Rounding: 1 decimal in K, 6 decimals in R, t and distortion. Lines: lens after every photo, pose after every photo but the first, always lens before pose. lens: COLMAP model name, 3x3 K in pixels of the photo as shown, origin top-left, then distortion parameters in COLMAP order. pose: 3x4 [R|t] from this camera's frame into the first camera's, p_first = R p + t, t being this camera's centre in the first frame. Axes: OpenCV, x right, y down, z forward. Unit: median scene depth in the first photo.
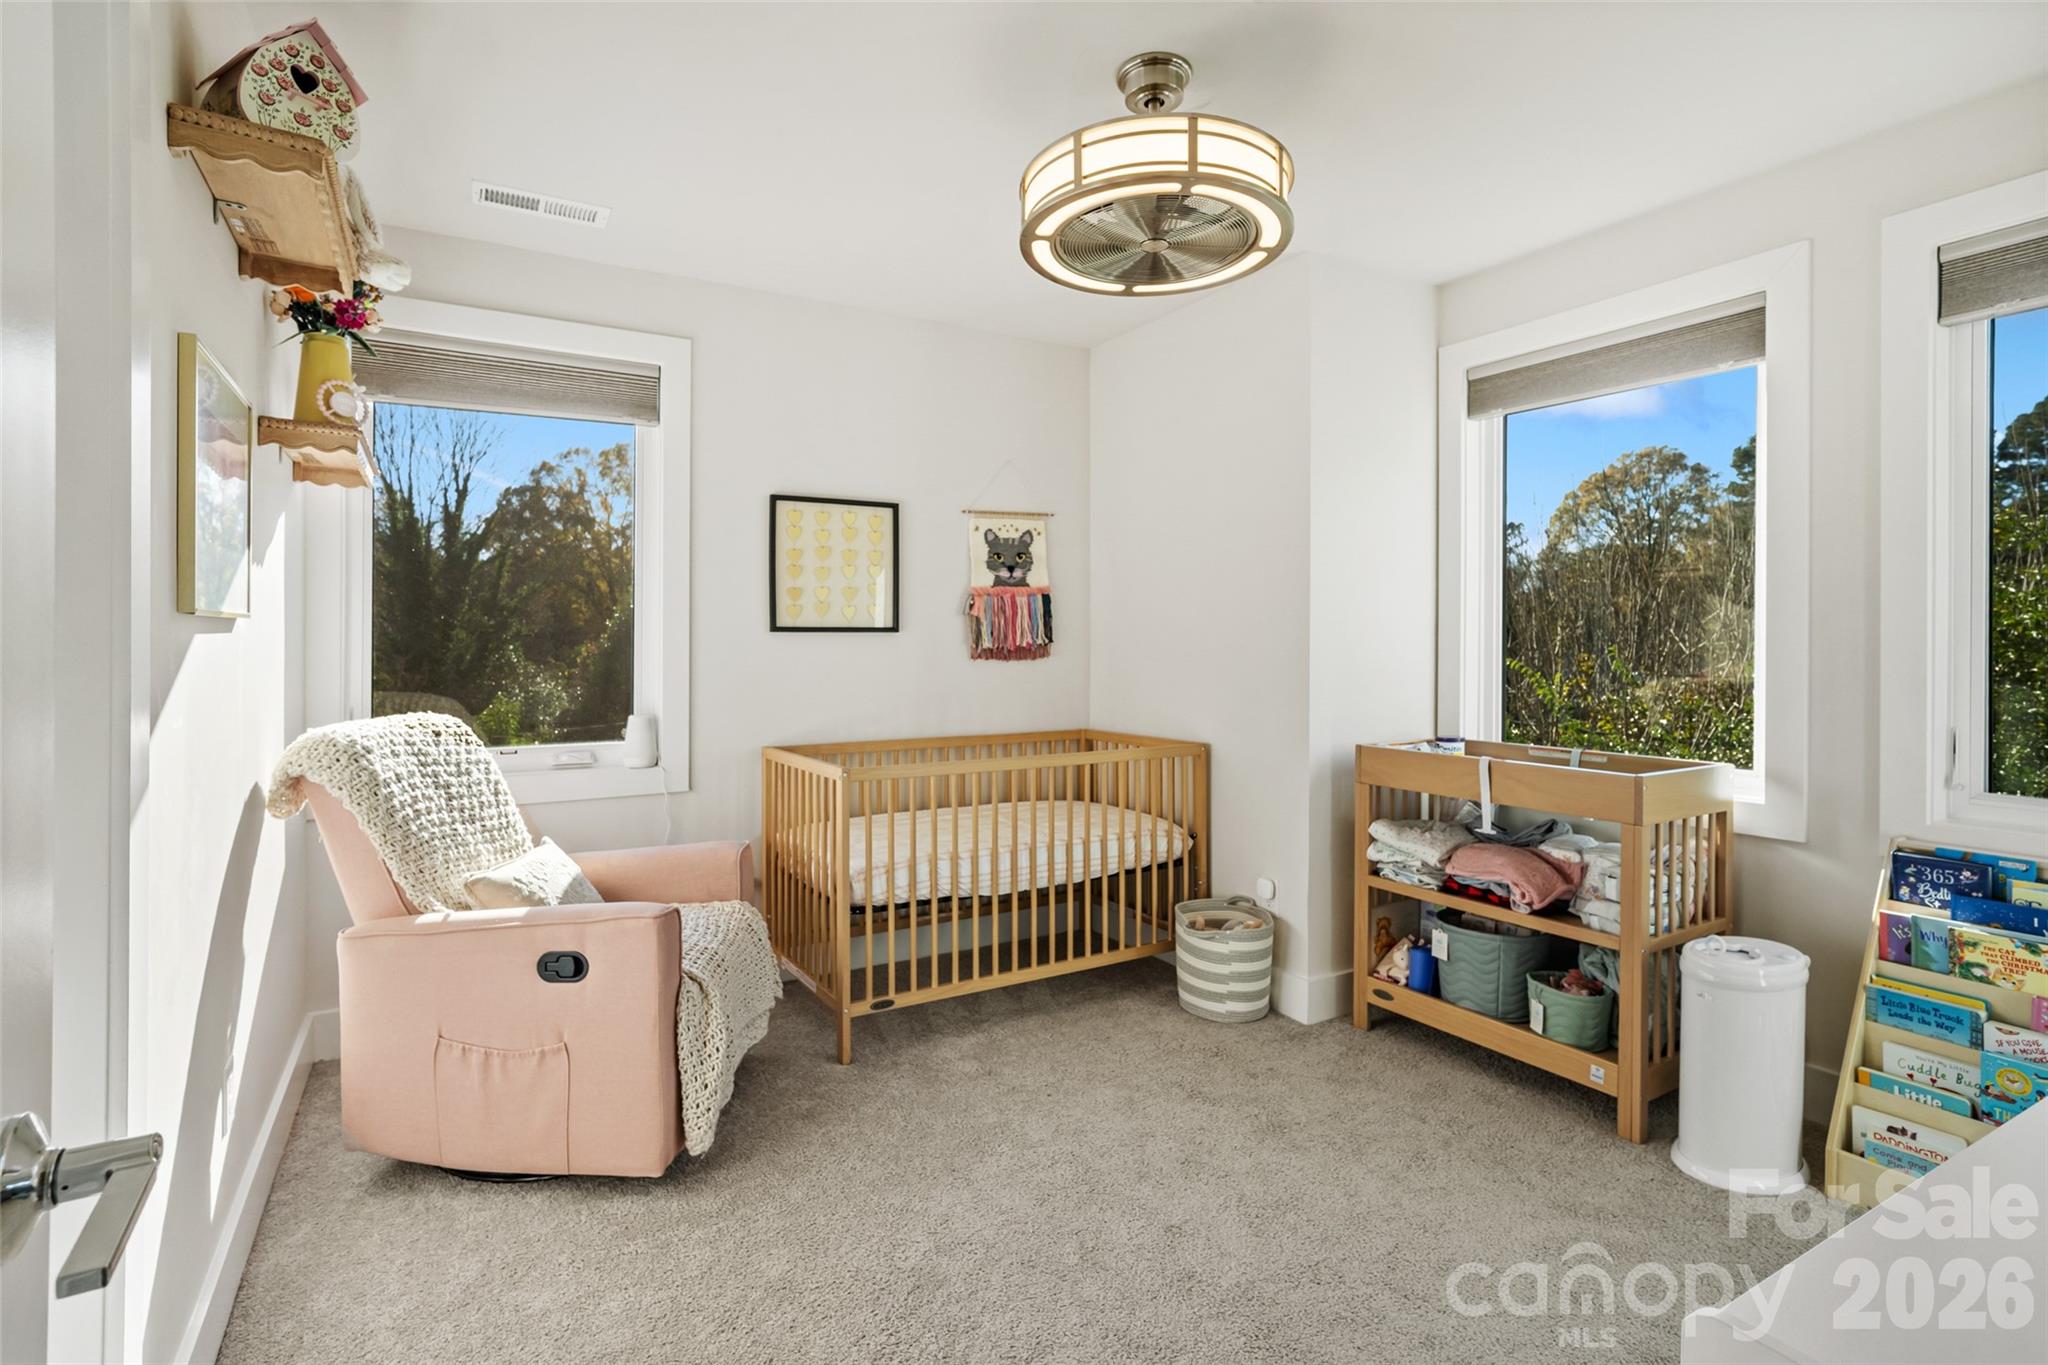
lens RADIAL K [[986.0, 0, 1017.4], [0, 986.0, 645.7], [0, 0, 1]] dist [-0.000916, -0.000016]
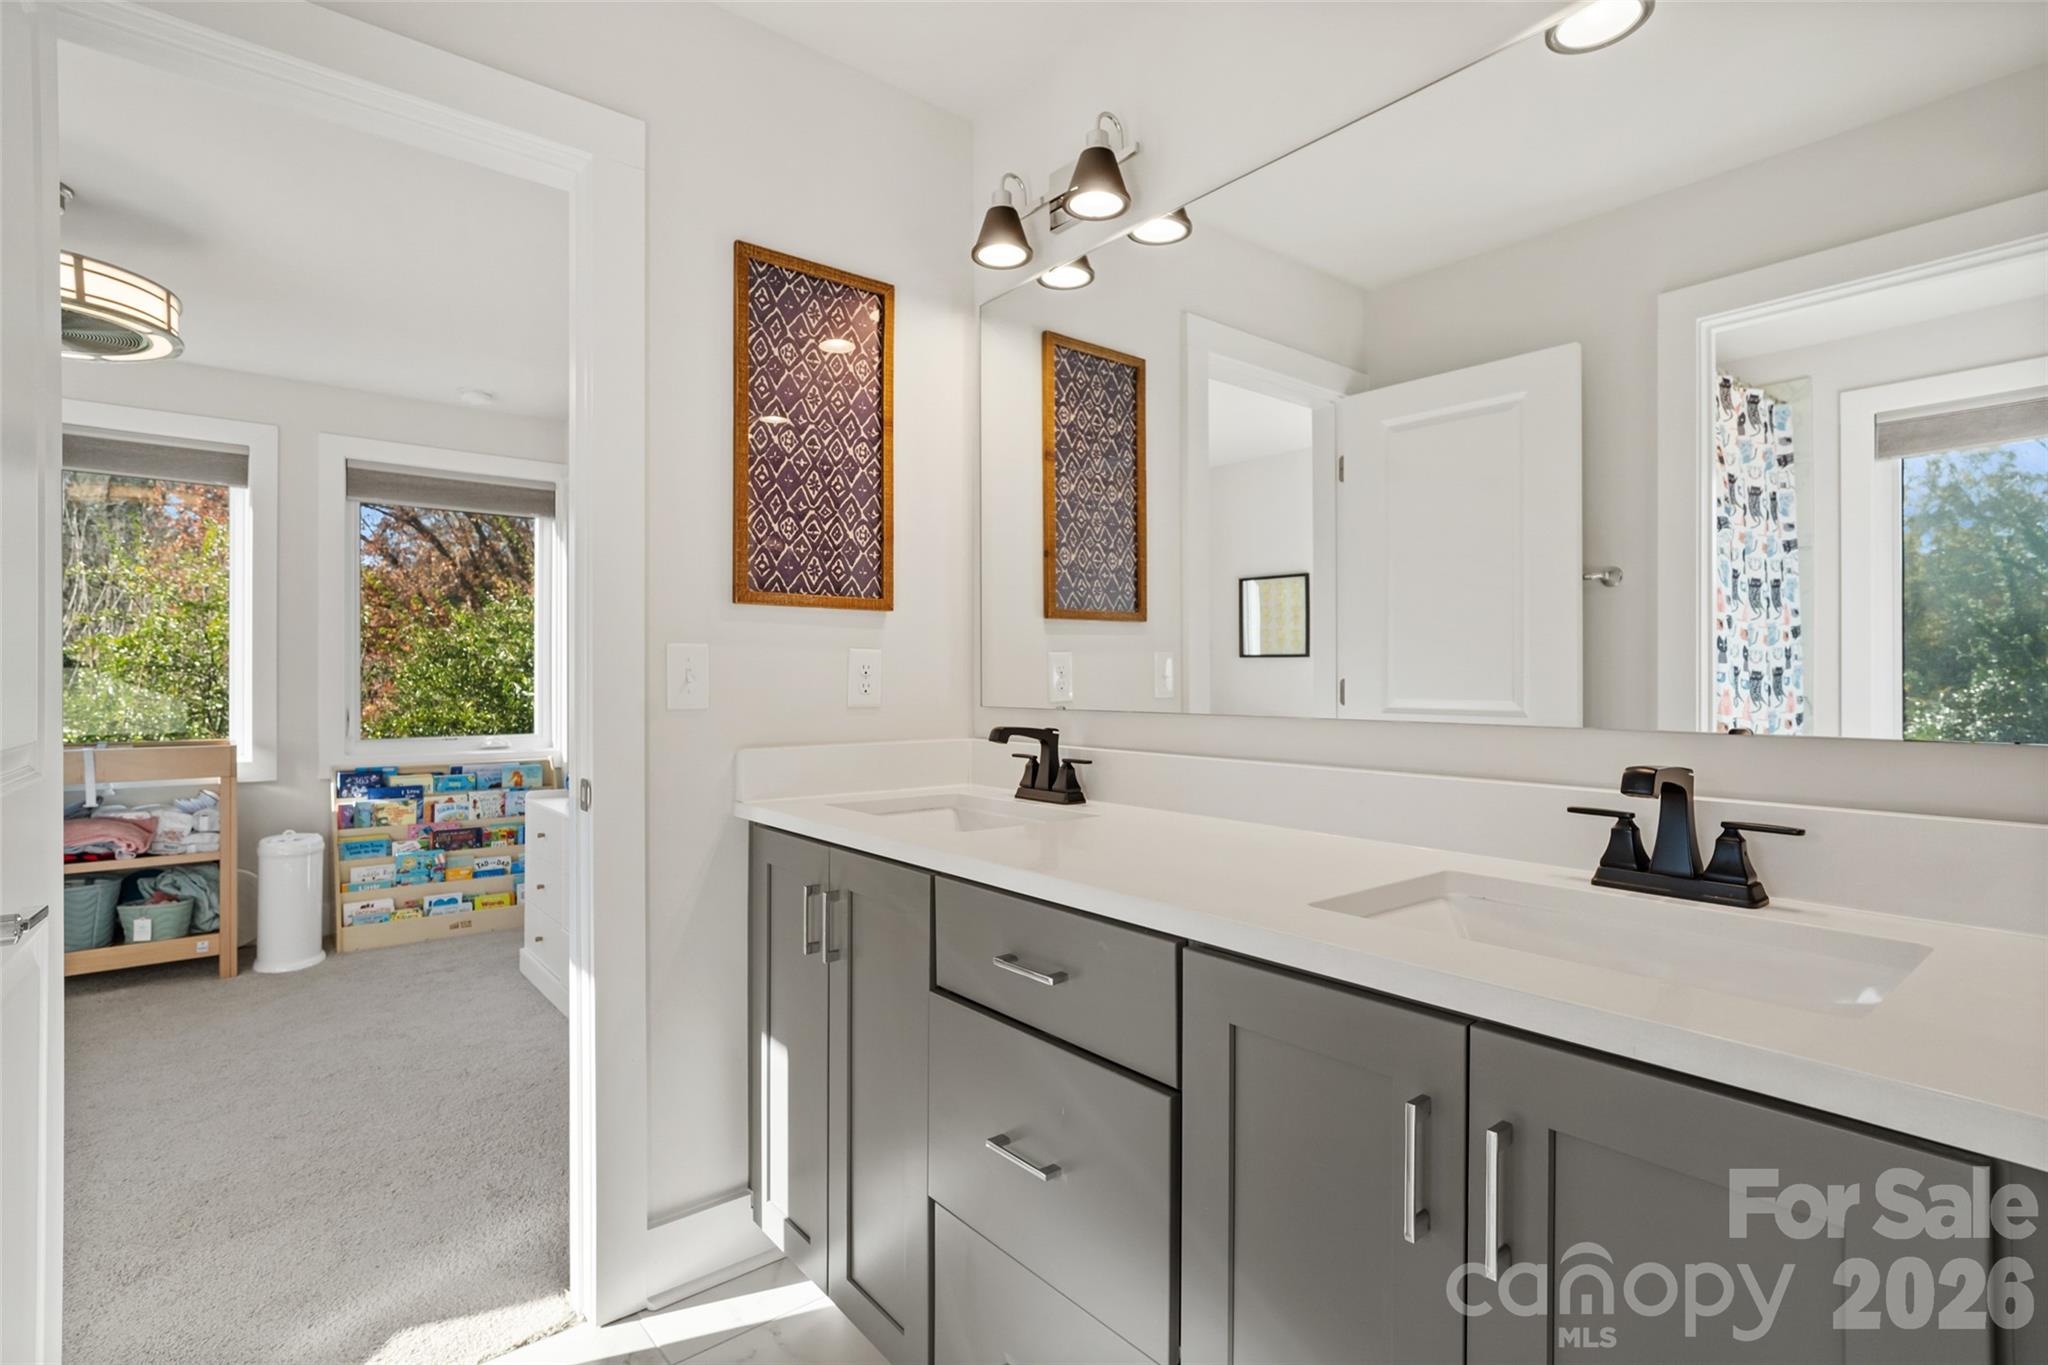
lens RADIAL K [[986.0, 0, 1028.2], [0, 986.0, 675.6], [0, 0, 1]] dist [-0.000916, -0.000016]
pose [[-0.157579, 0.000105, 0.987506, -1.239758], [0.000721, 1.000000, 0.000009, 0.023169], [-0.987506, 0.000714, -0.157579, -0.014533]]
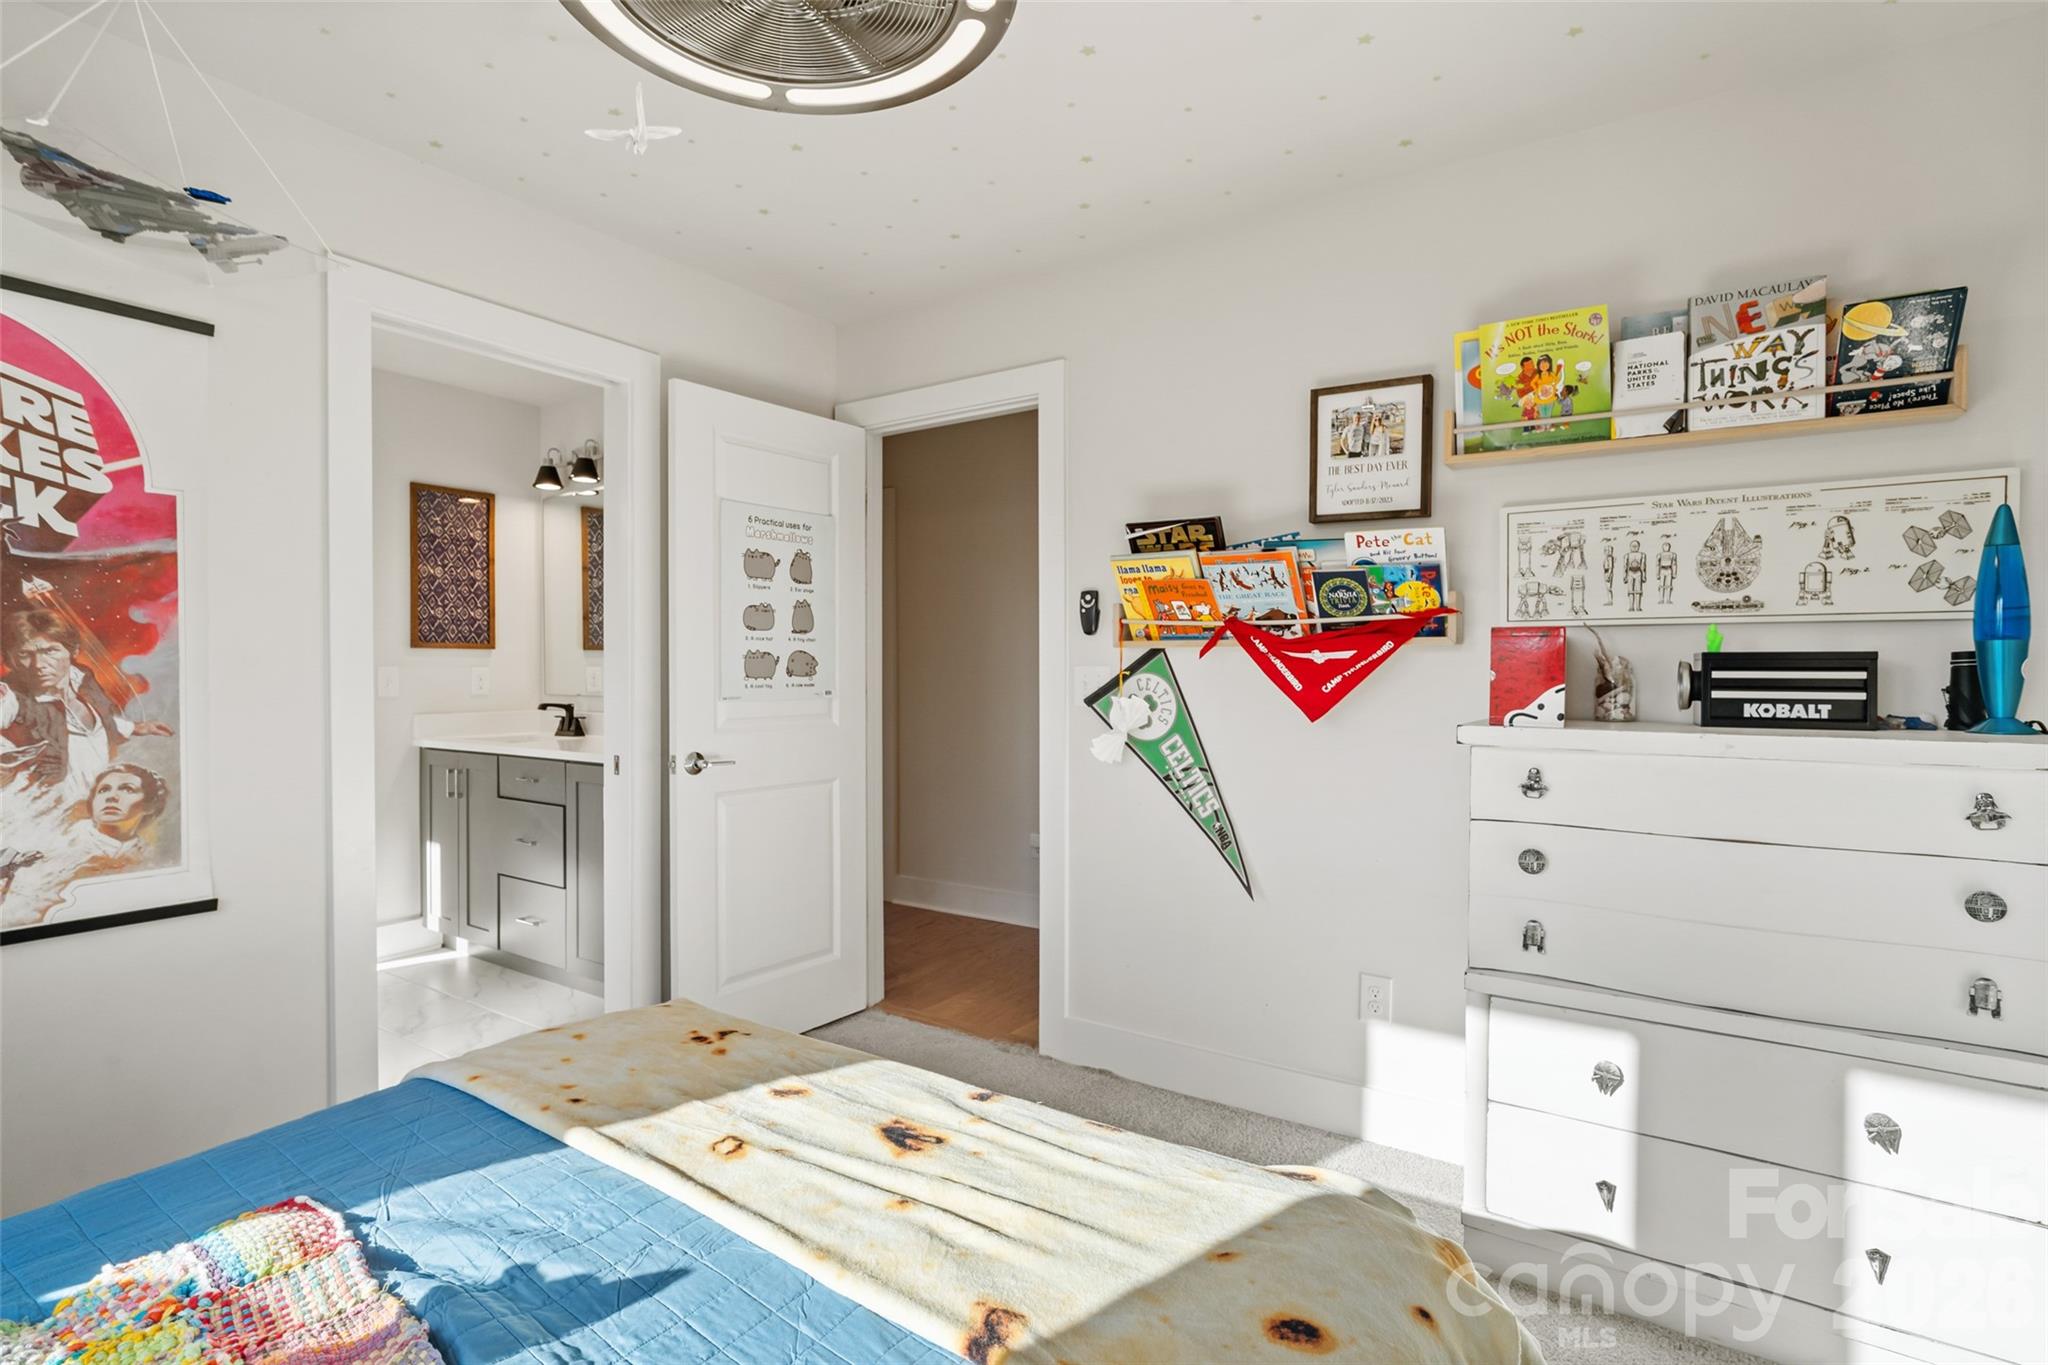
lens RADIAL K [[986.0, 0, 1024.9], [0, 986.0, 677.0], [0, 0, 1]] dist [-0.000916, -0.000016]
pose [[-0.432740, -0.014937, 0.901395, -5.013771], [-0.000627, 0.999867, 0.016267, -0.089904], [-0.901519, 0.006474, -0.432692, -0.370449]]
